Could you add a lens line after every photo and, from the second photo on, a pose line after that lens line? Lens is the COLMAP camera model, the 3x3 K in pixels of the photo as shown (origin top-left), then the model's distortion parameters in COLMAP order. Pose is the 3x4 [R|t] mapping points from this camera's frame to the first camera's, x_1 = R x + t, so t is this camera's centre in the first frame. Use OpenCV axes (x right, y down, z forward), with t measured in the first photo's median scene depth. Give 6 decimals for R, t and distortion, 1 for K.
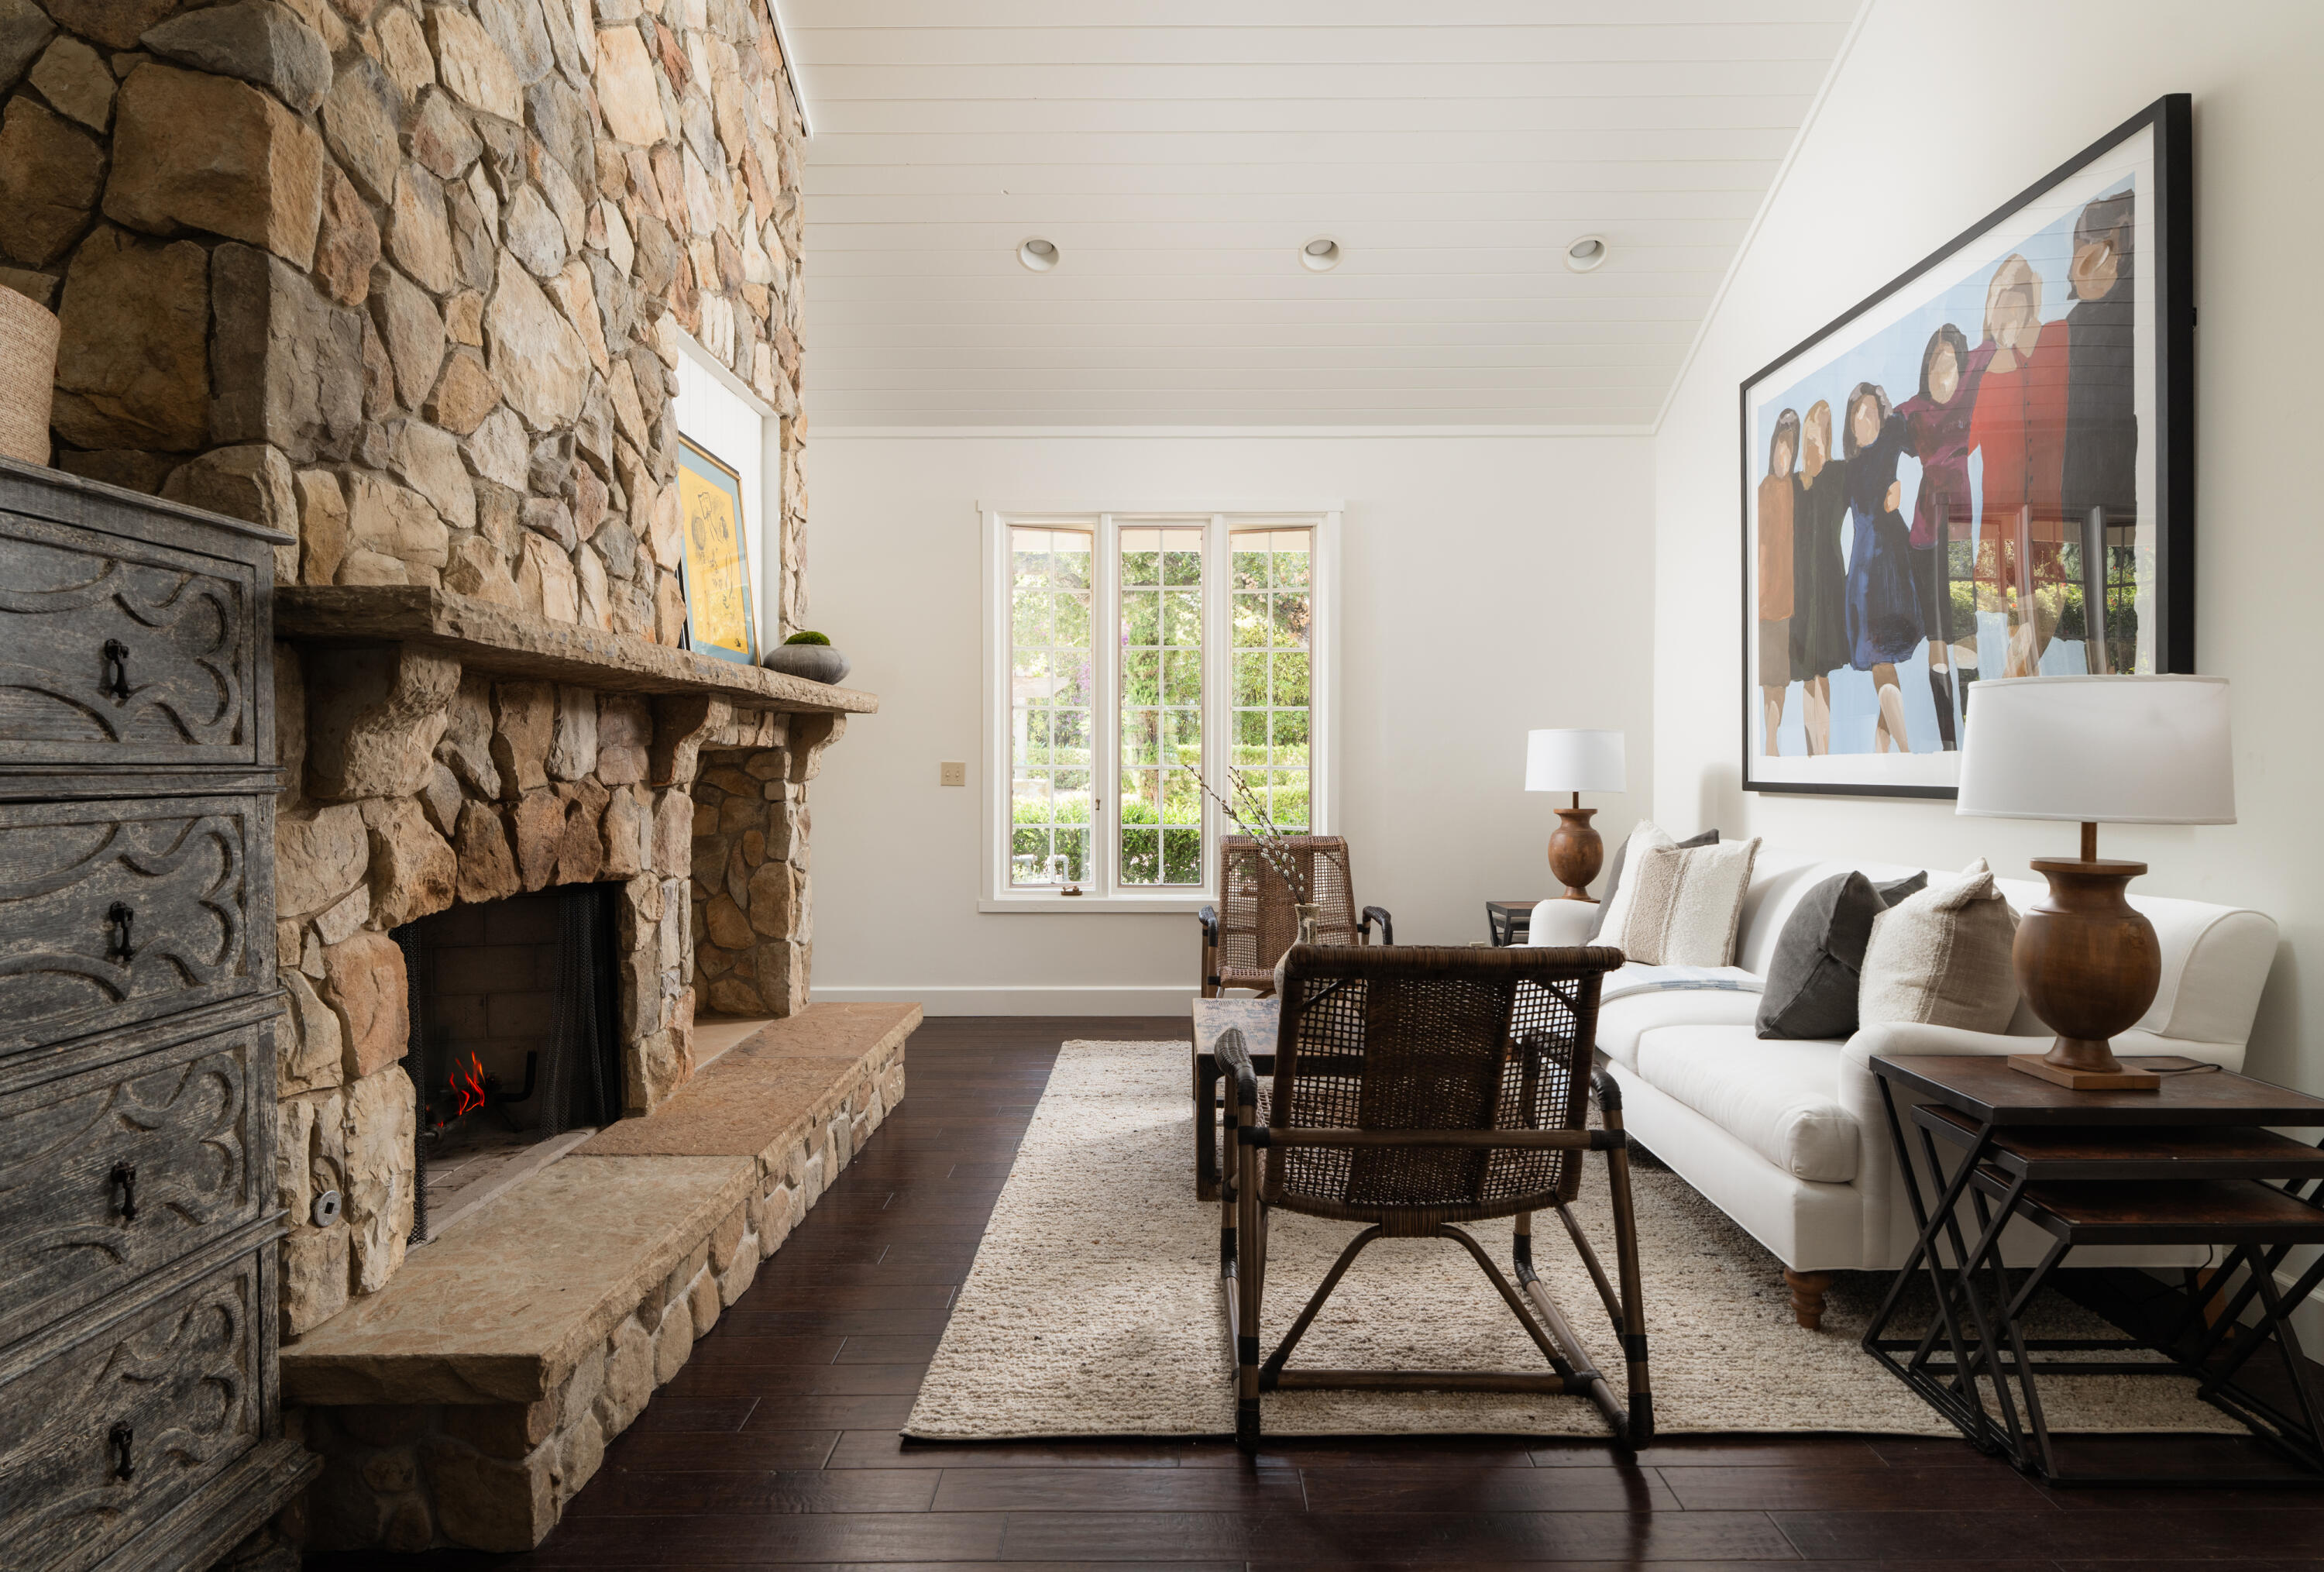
lens RADIAL K [[1221.0, 0, 1162.0], [0, 1221.0, 786.0], [0, 0, 1]] dist [-0.000845, -0.000963]
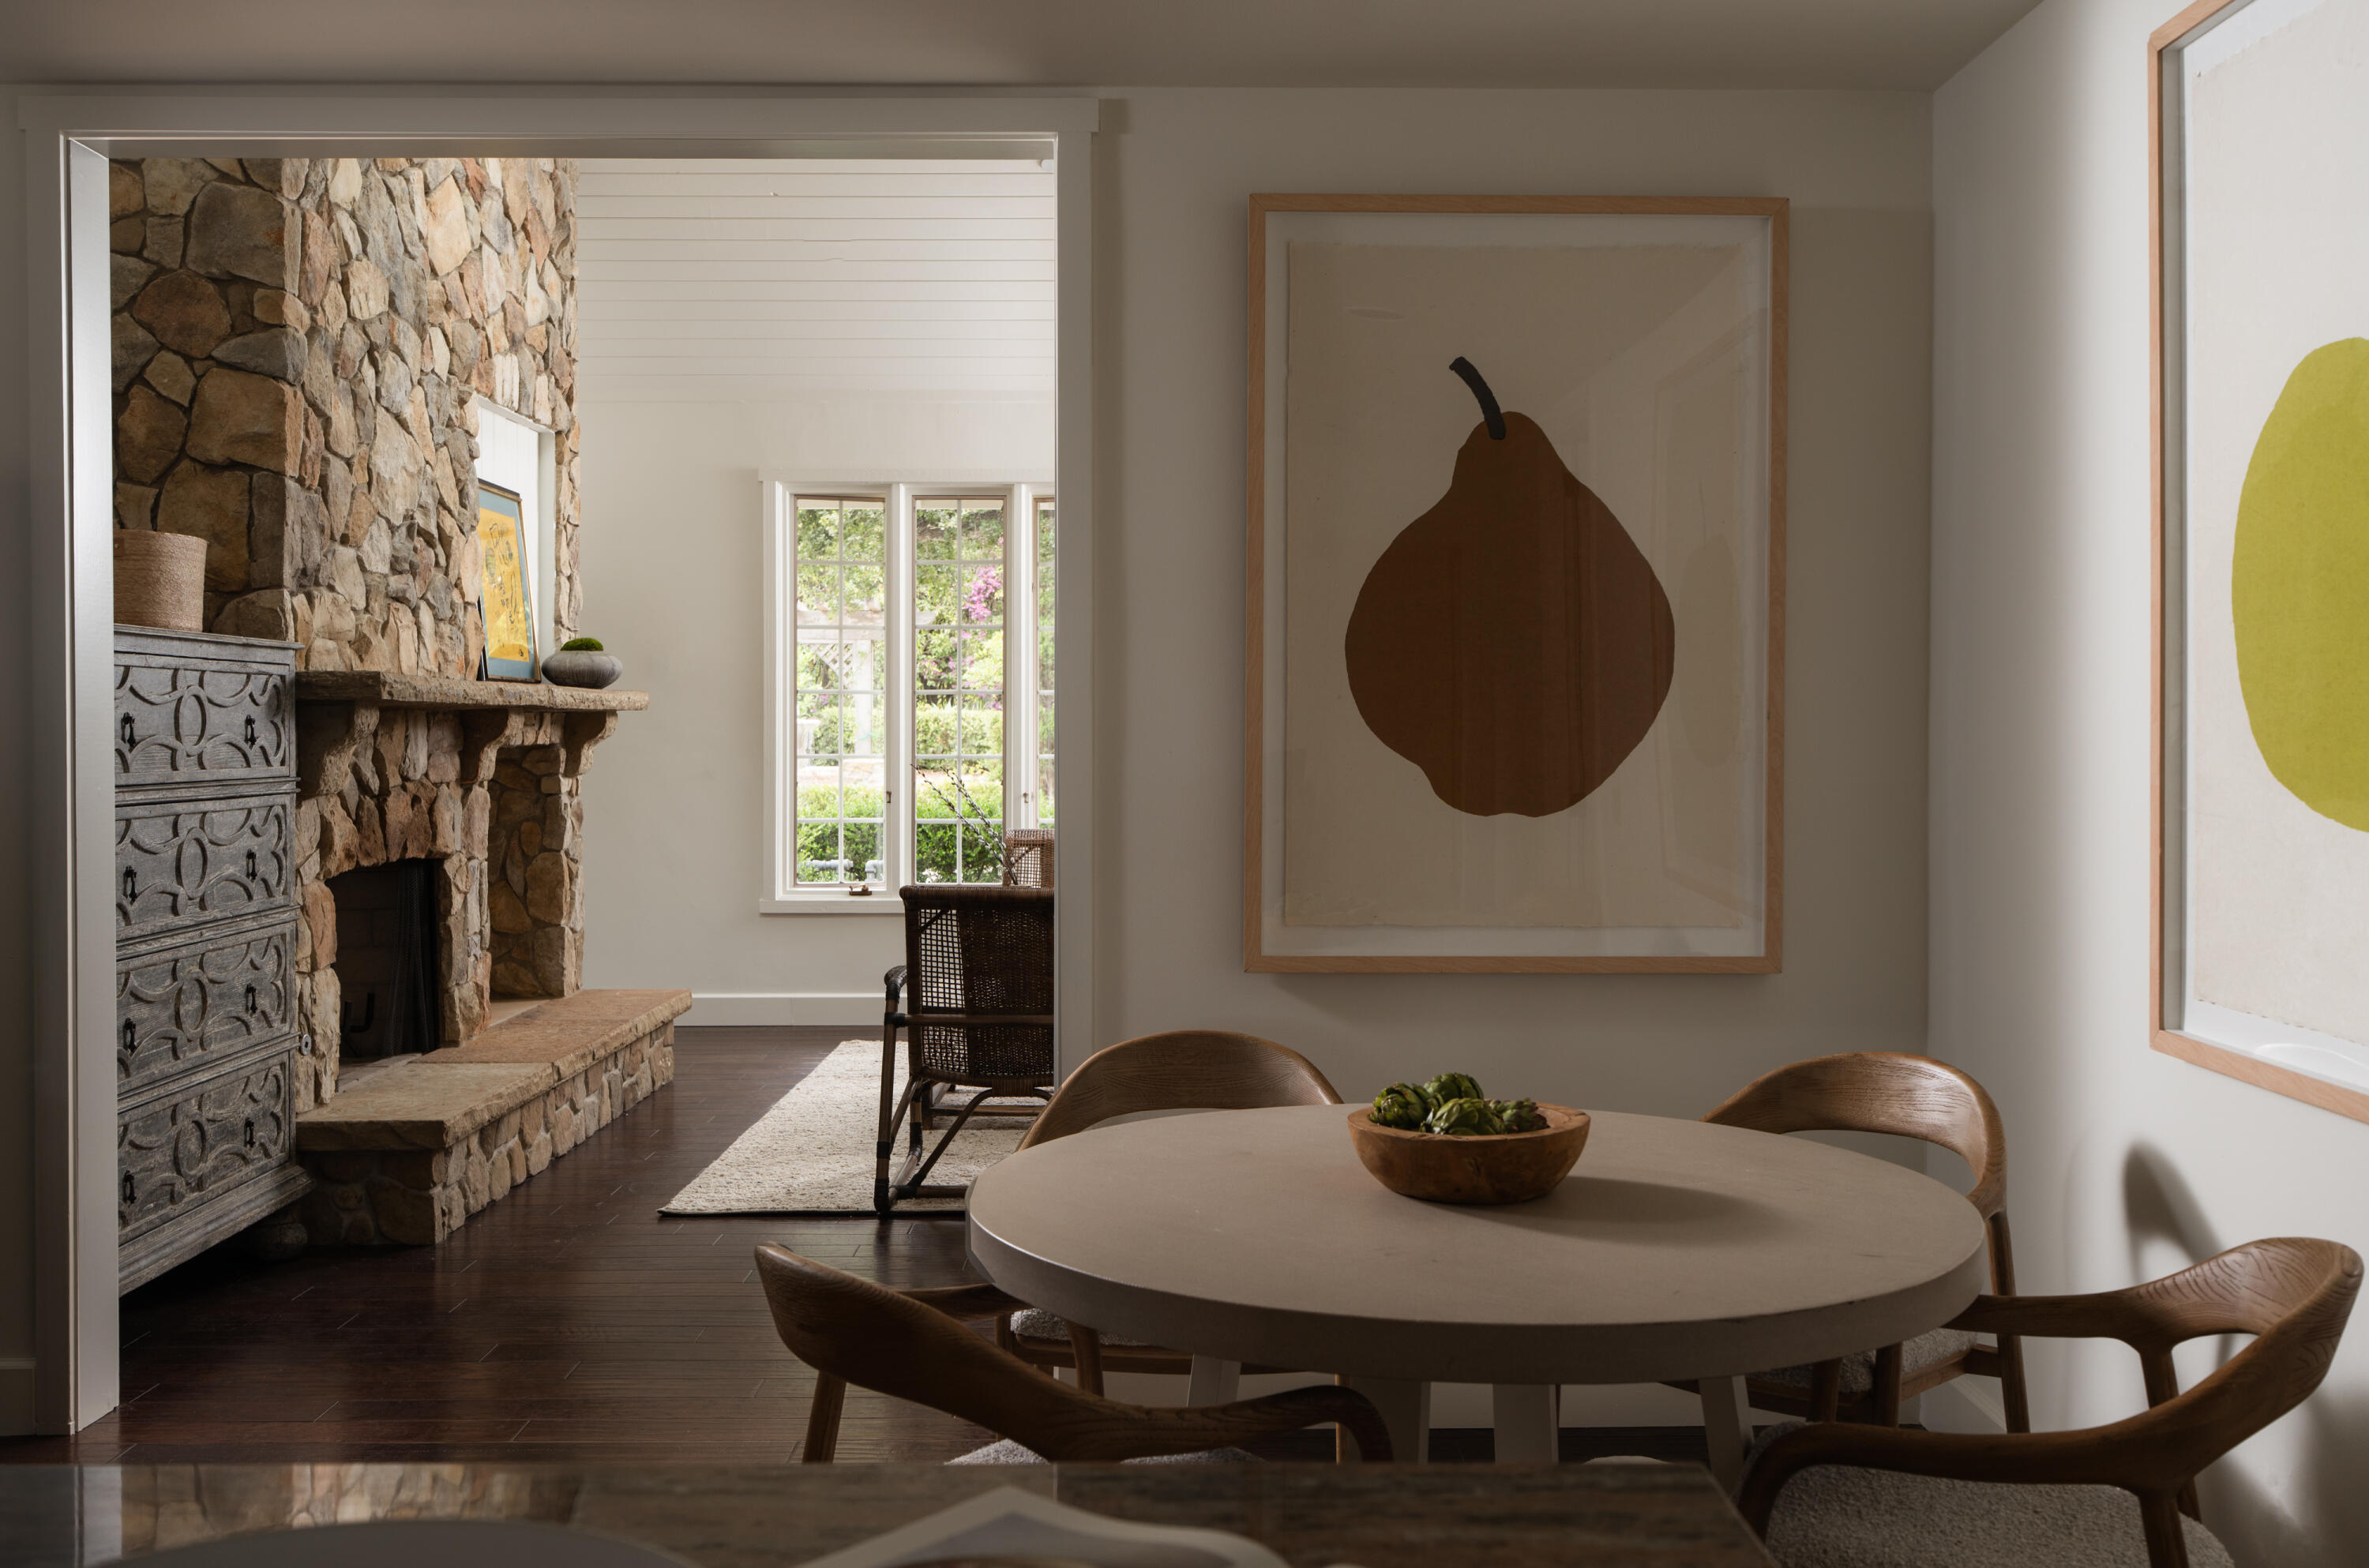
lens RADIAL K [[2088.3, 0, 1184.5], [0, 2088.3, 784.0], [0, 0, 1]] dist [0.007302, 0.006180]
pose [[0.999838, 0.003219, 0.017683, 0.312698], [-0.003394, 0.999946, 0.009851, -0.025578], [-0.017650, -0.009910, 0.999795, -1.279643]]
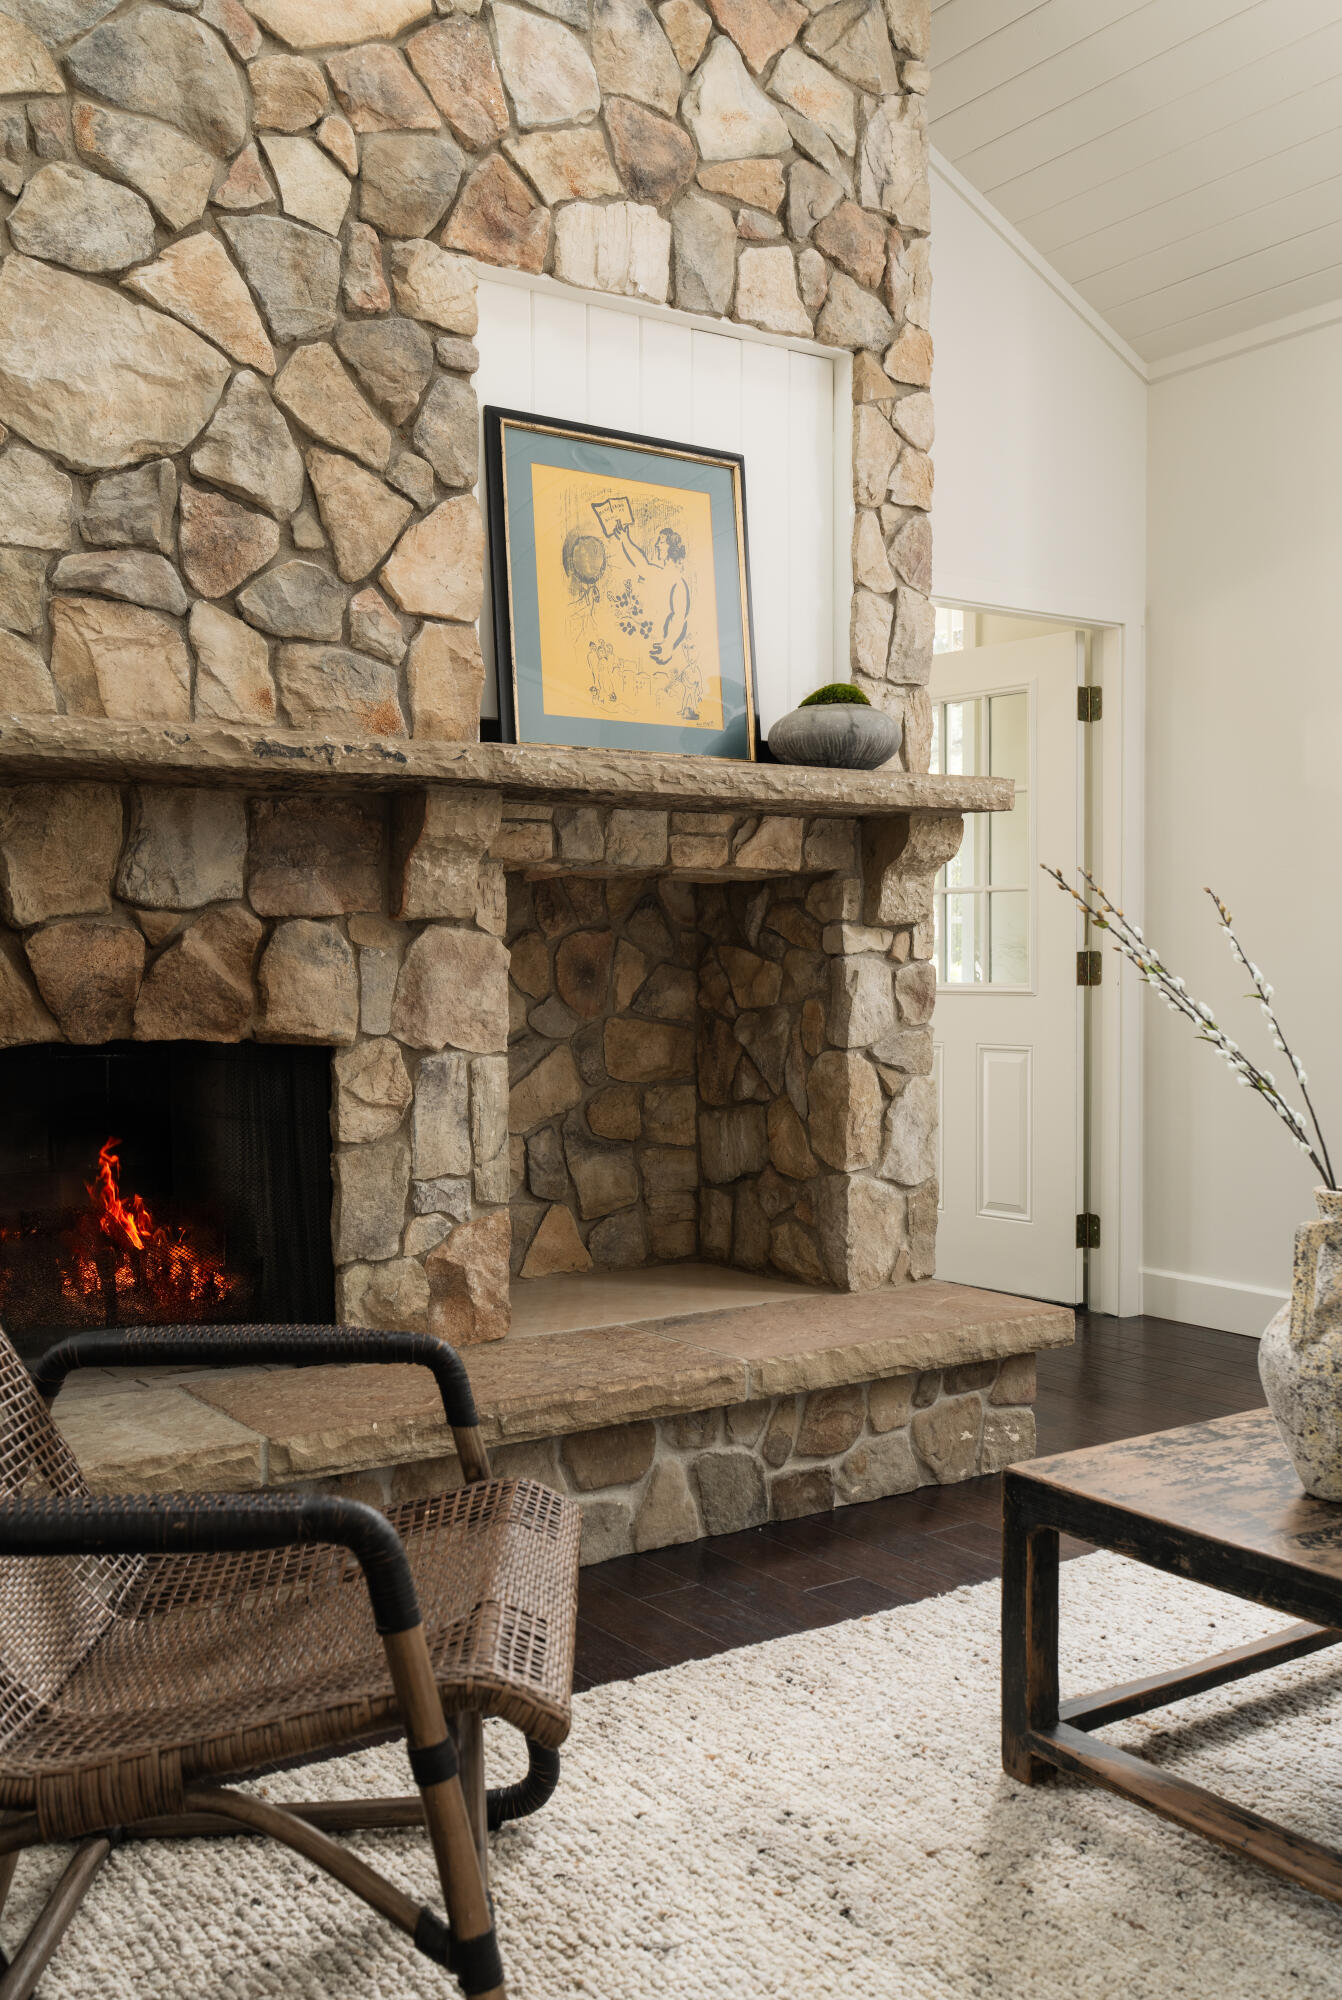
lens RADIAL K [[1802.7, 0, 671.0], [0, 1802.7, 1000.0], [0, 0, 1]] dist [0.007195, 0.006106]
pose [[0.567459, 0.019114, -0.823180, 0.640308], [-0.009325, 0.999816, 0.016787, 0.031669], [0.823349, -0.001850, 0.567533, 0.599605]]
